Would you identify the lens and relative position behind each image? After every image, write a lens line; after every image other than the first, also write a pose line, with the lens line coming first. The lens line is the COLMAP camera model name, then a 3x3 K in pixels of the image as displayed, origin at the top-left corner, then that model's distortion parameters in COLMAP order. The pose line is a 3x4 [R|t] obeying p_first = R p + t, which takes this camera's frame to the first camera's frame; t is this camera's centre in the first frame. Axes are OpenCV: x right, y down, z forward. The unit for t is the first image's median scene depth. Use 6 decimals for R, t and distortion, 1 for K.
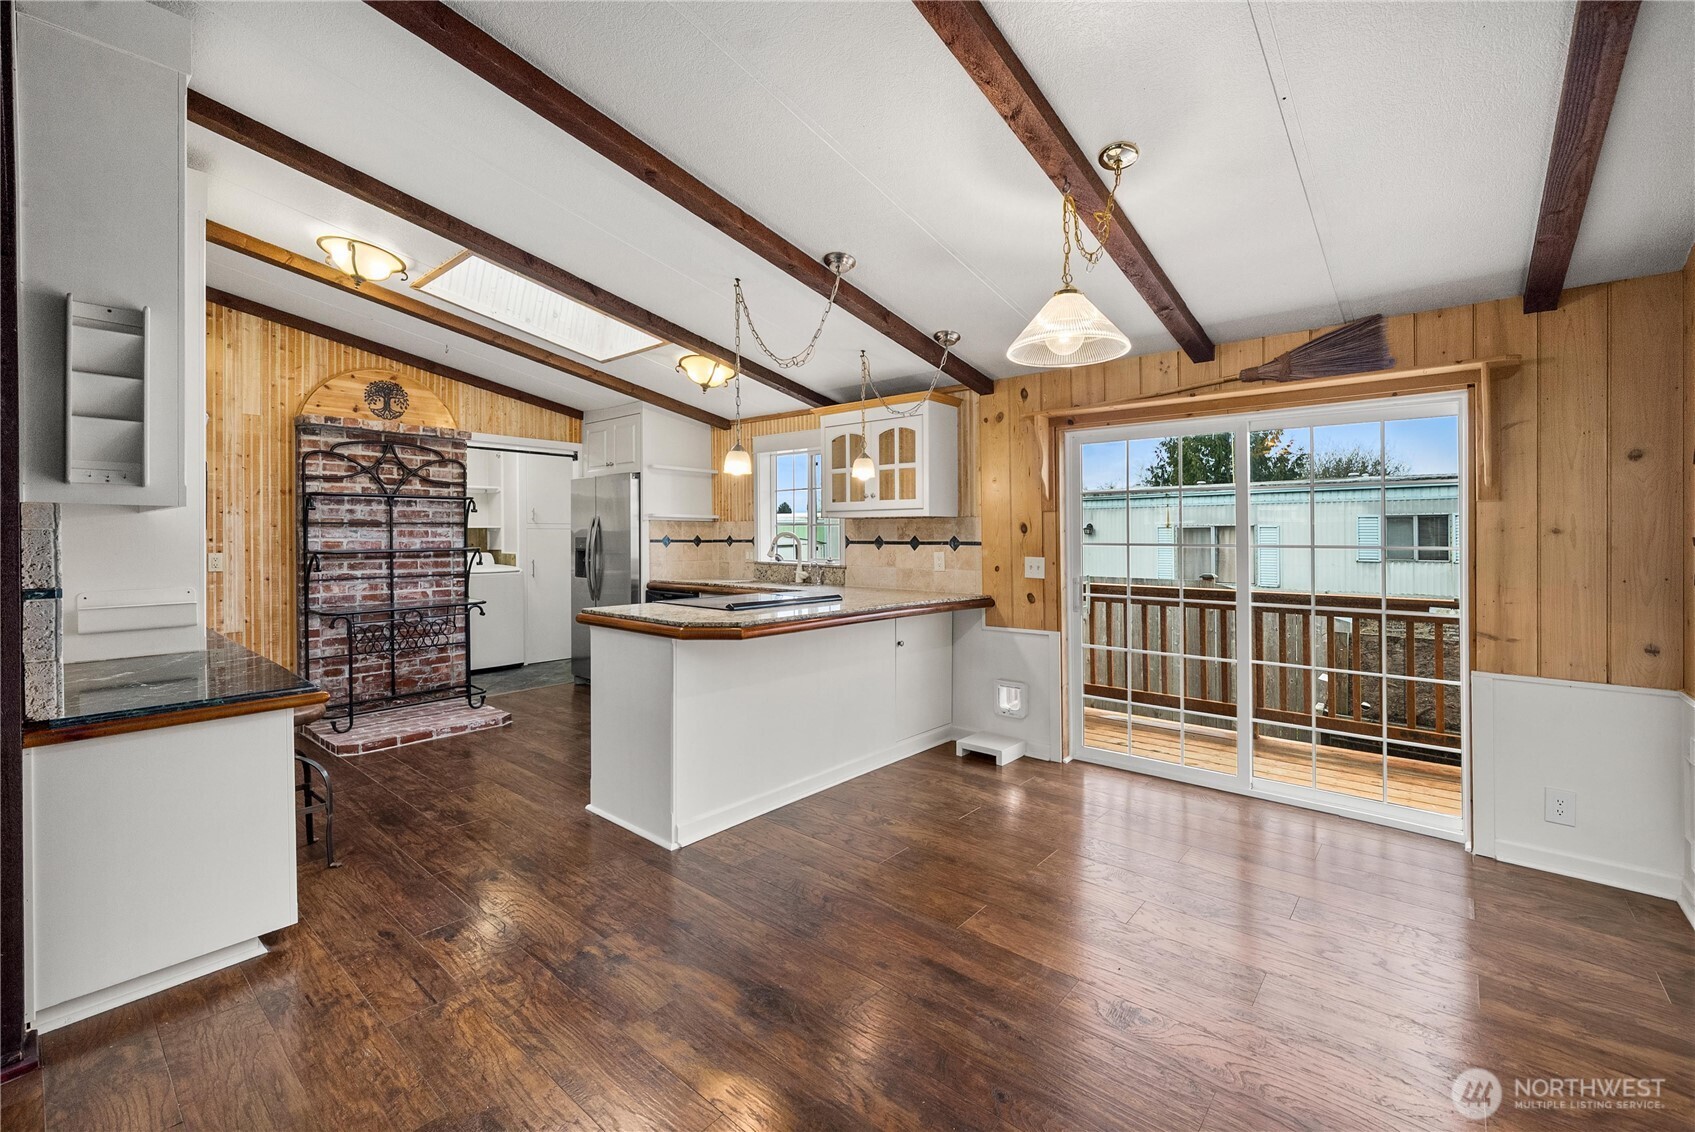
lens RADIAL K [[708.1, 0, 845.8], [0, 708.1, 537.0], [0, 0, 1]] dist [0.000265, -0.000429]
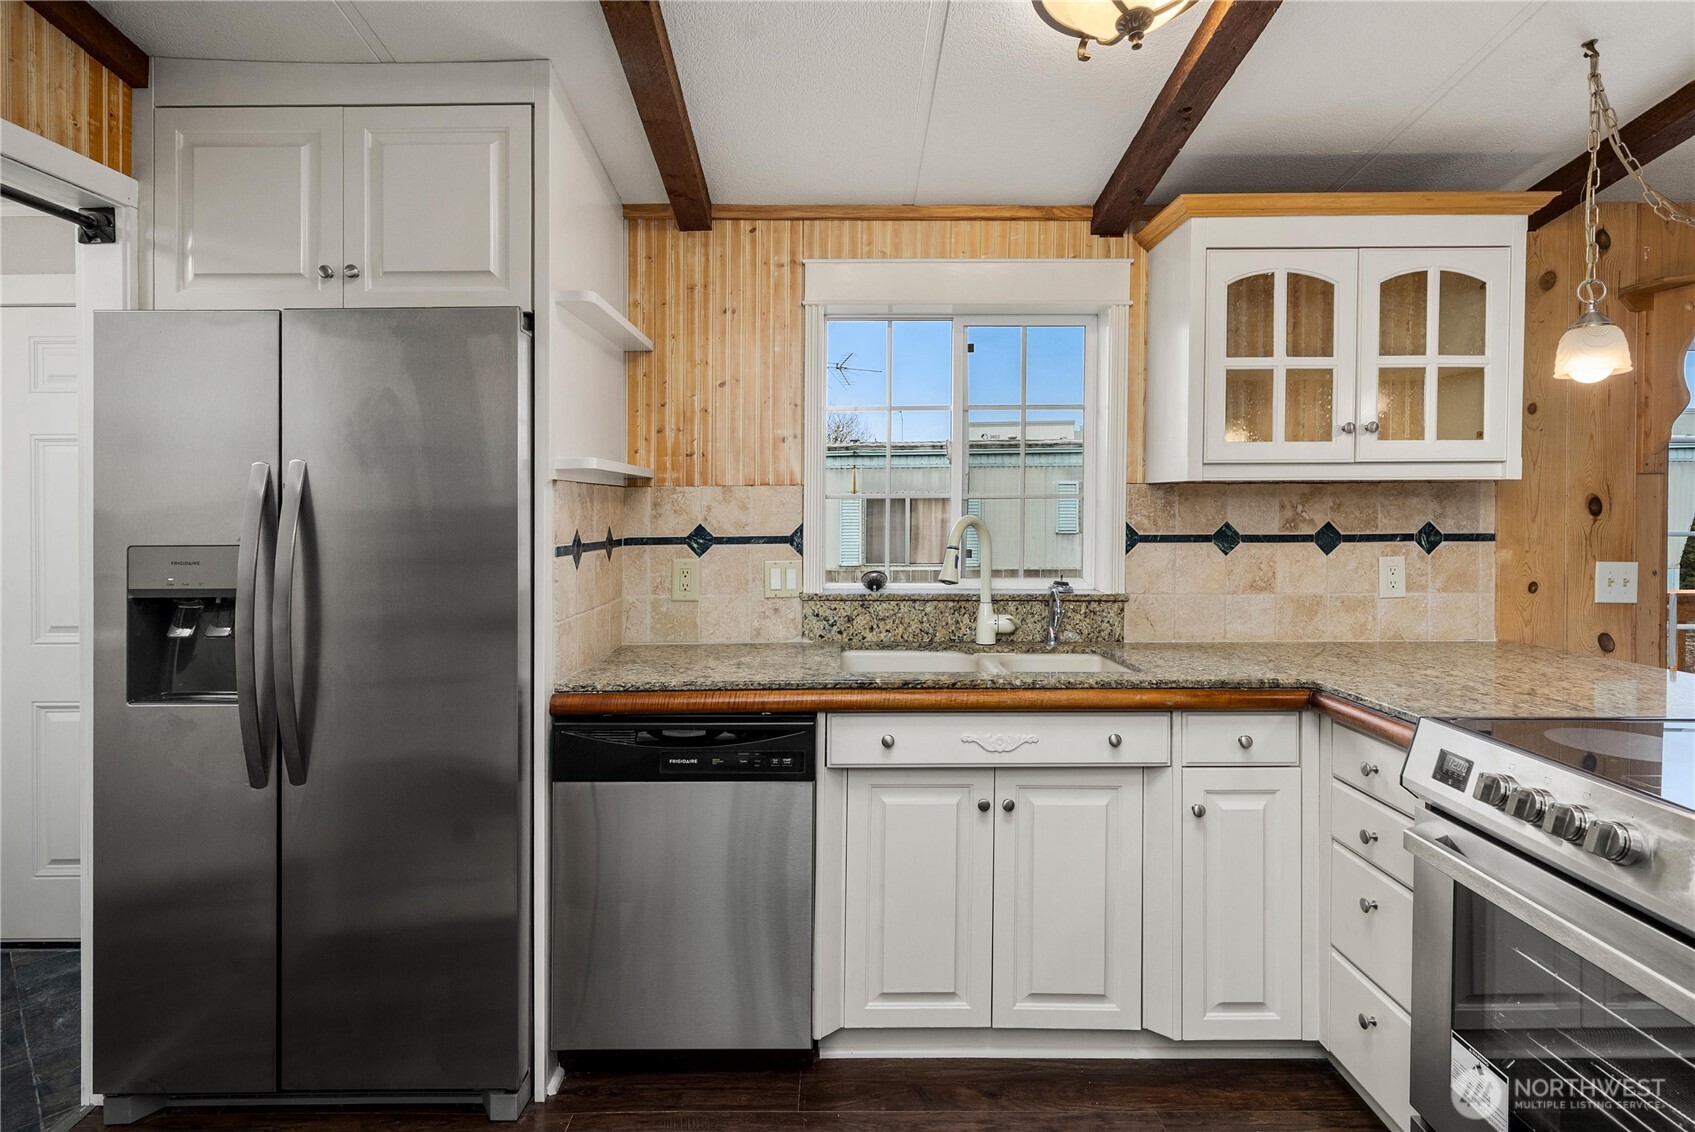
lens RADIAL K [[881.6, 0, 844.2], [0, 881.6, 527.4], [0, 0, 1]] dist [0.001097, -0.000251]
pose [[0.762536, -0.023959, 0.646502, -0.545544], [0.007800, 0.999582, 0.027844, -0.018100], [-0.646899, -0.016189, 0.762404, 0.833909]]
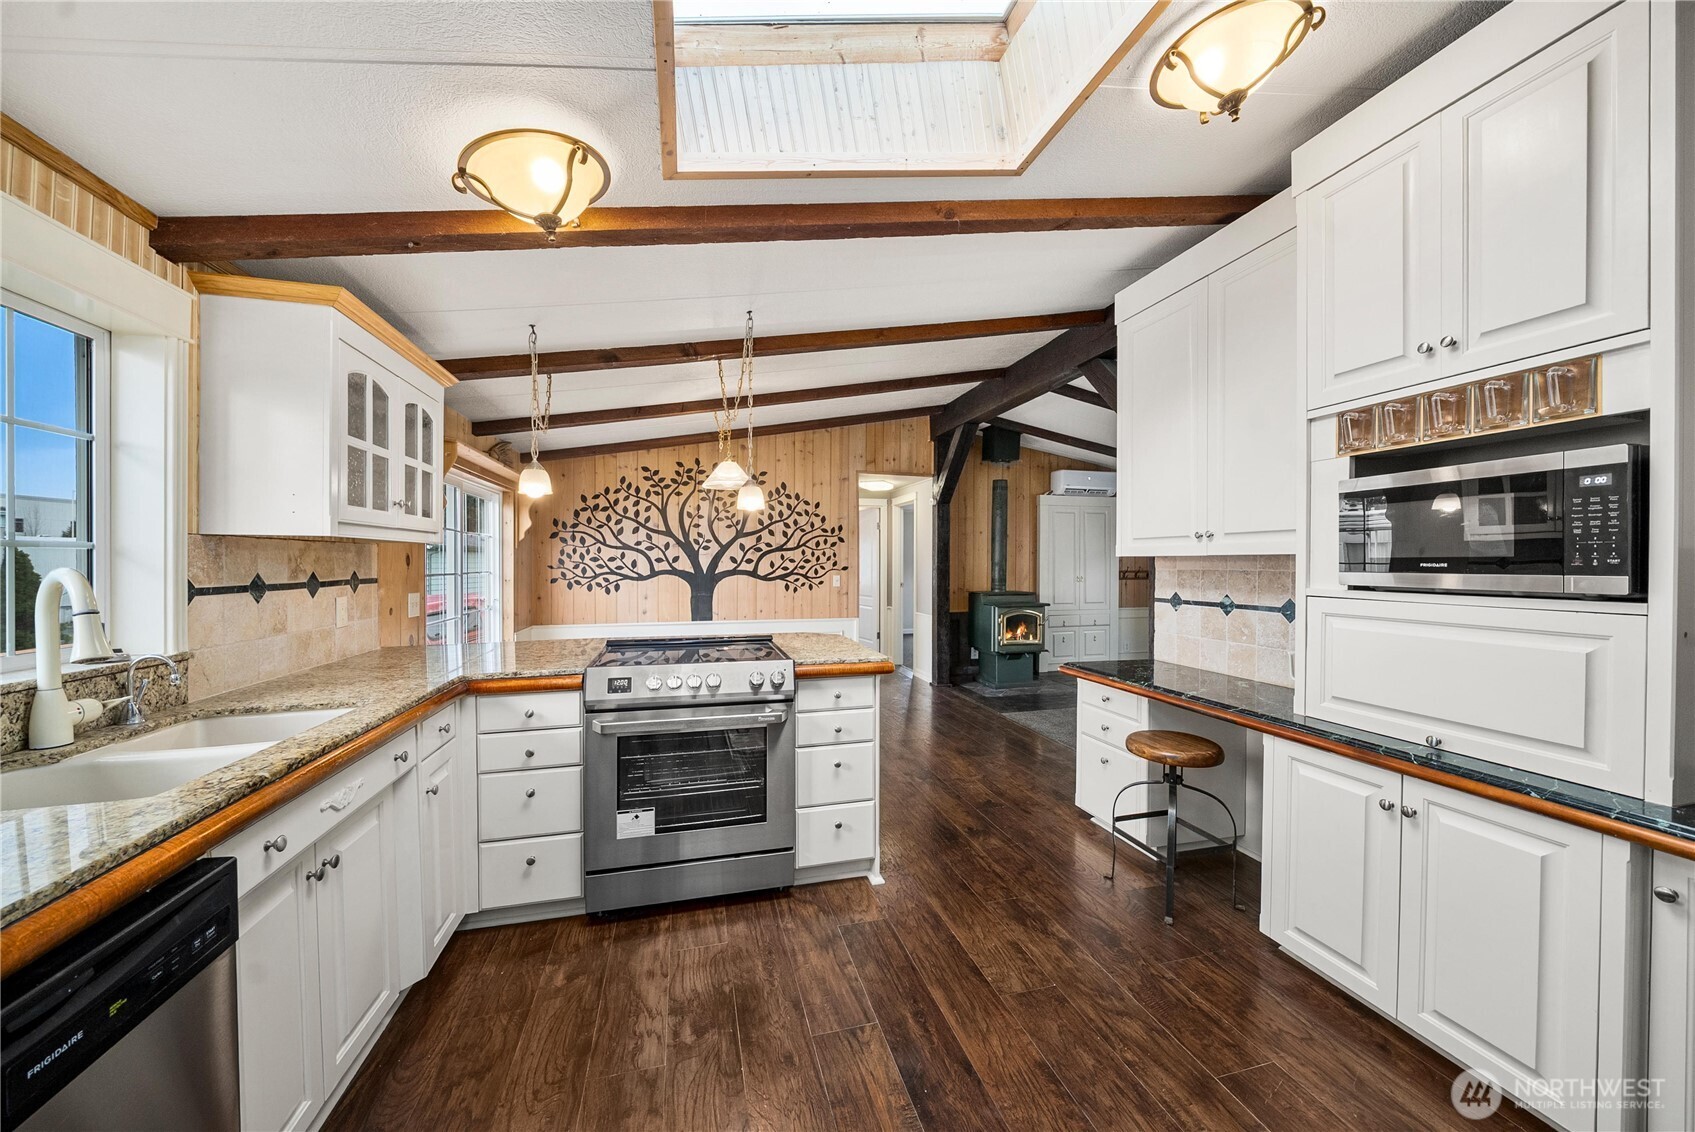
lens RADIAL K [[609.0, 0, 847.2], [0, 609.0, 572.5], [0, 0, 1]] dist [-0.010404, 0.001006]
pose [[-0.823934, -0.015197, 0.566481, -0.573552], [-0.004135, 0.999775, 0.020806, -0.014368], [-0.566670, 0.014800, -0.823812, 1.252313]]
